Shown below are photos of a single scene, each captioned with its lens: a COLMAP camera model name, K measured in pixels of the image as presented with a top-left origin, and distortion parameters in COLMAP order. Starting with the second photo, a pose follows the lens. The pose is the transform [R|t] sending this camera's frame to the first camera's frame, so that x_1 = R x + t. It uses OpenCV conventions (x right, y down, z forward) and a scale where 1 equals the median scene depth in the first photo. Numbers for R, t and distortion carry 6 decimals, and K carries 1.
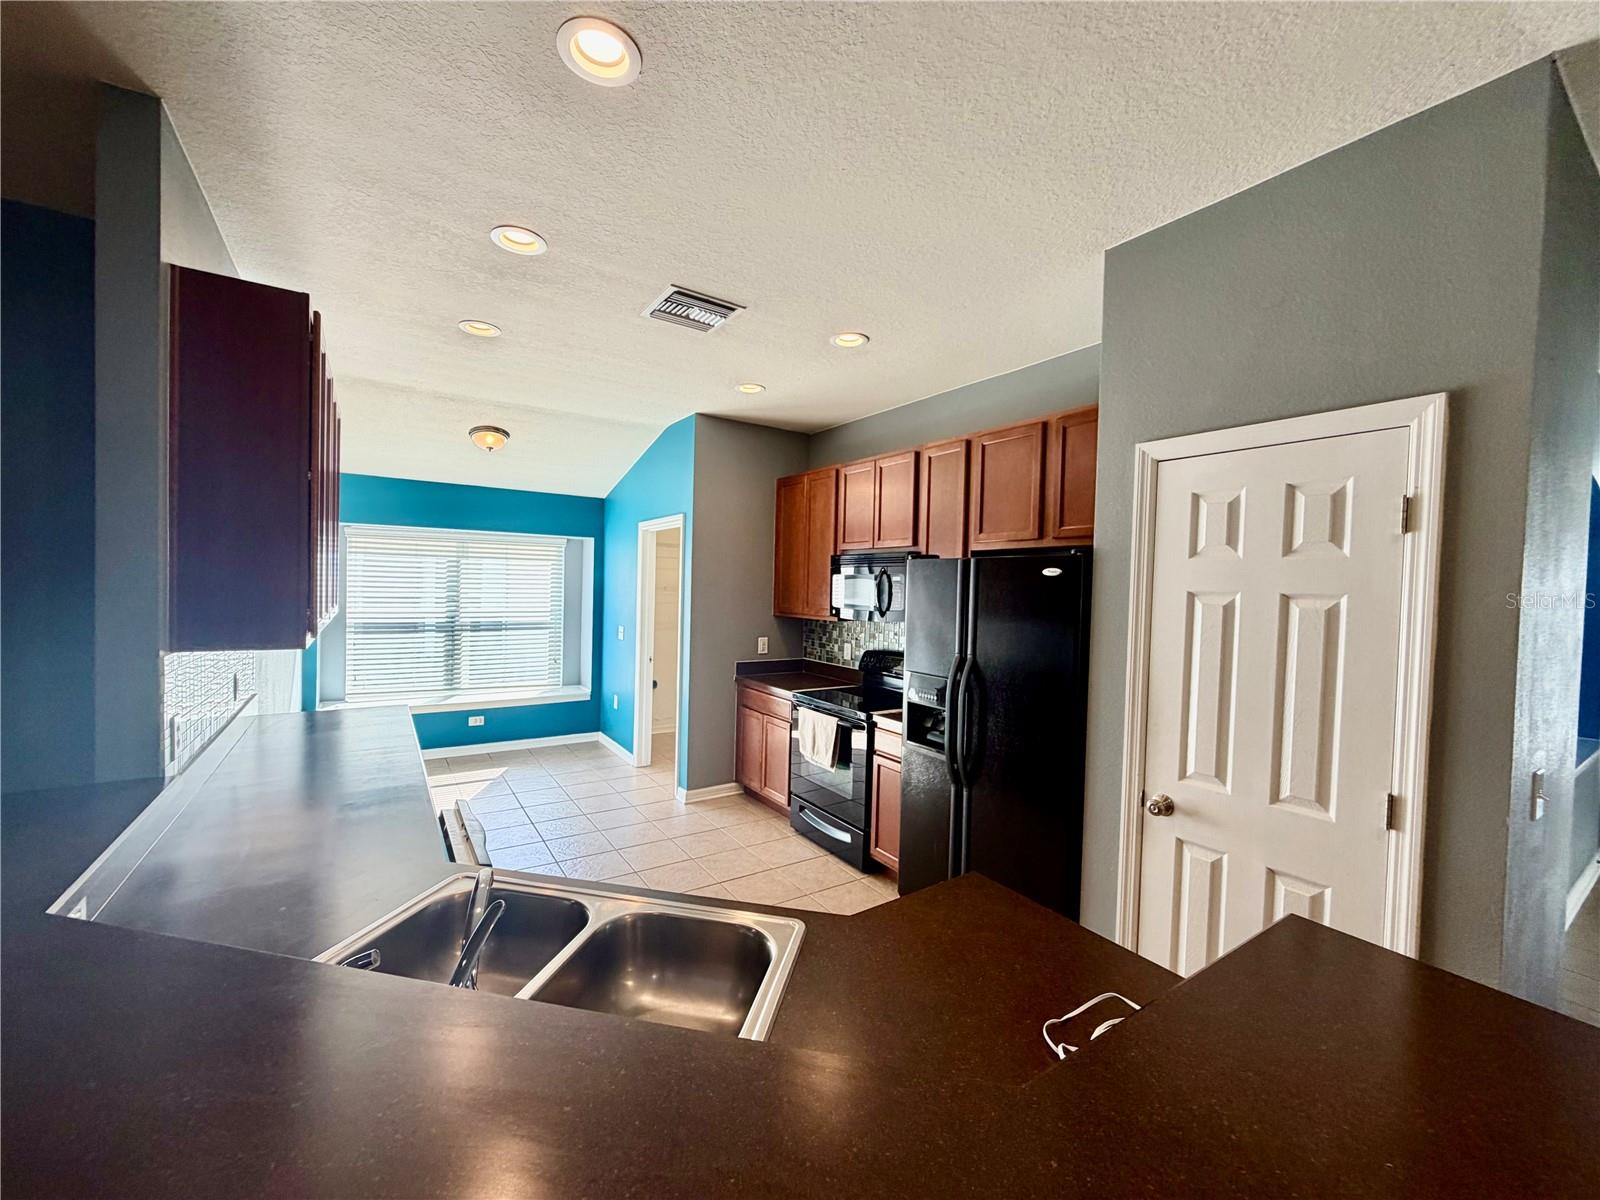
lens RADIAL K [[635.2, 0, 792.8], [0, 635.2, 601.1], [0, 0, 1]] dist [-0.000228, 0.000336]
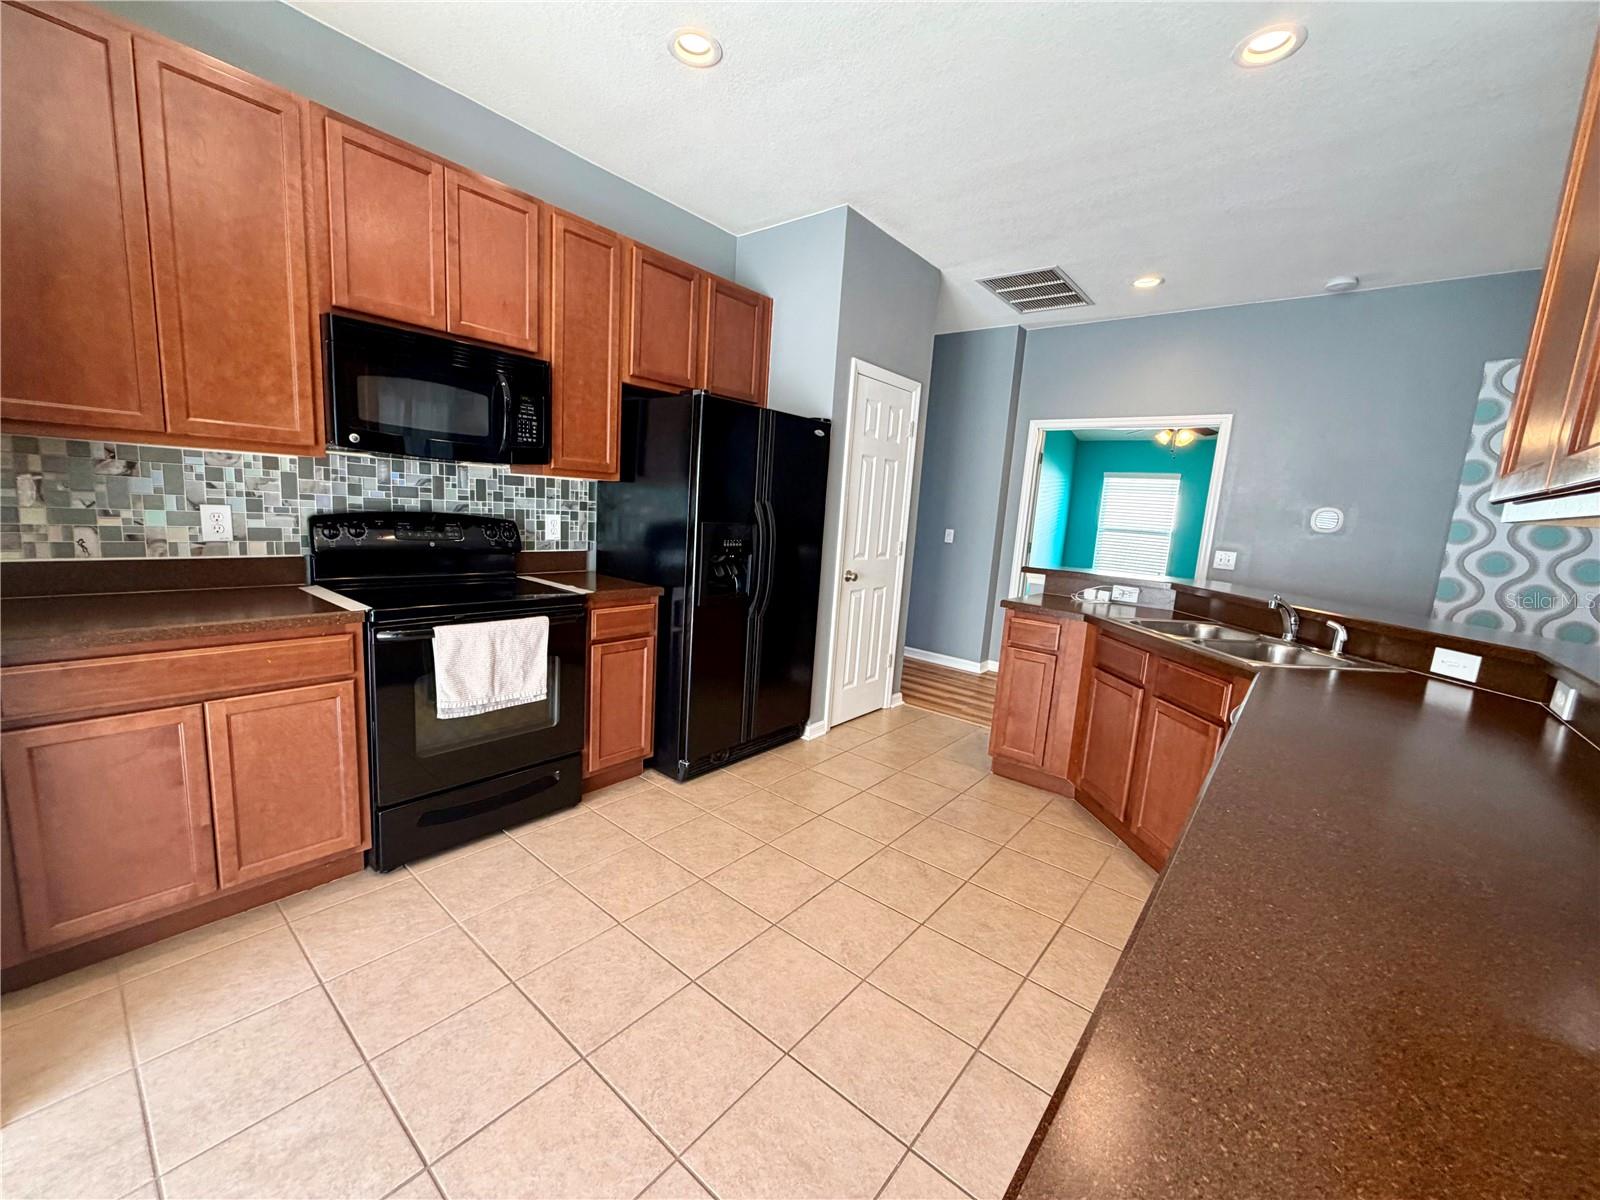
lens RADIAL K [[635.2, 0, 792.8], [0, 635.2, 601.1], [0, 0, 1]] dist [-0.000228, 0.000336]
pose [[-0.292043, -0.188162, 0.937713, -0.478601], [-0.045903, 0.982084, 0.182769, 0.032484], [-0.955303, 0.010332, -0.295448, 0.749858]]
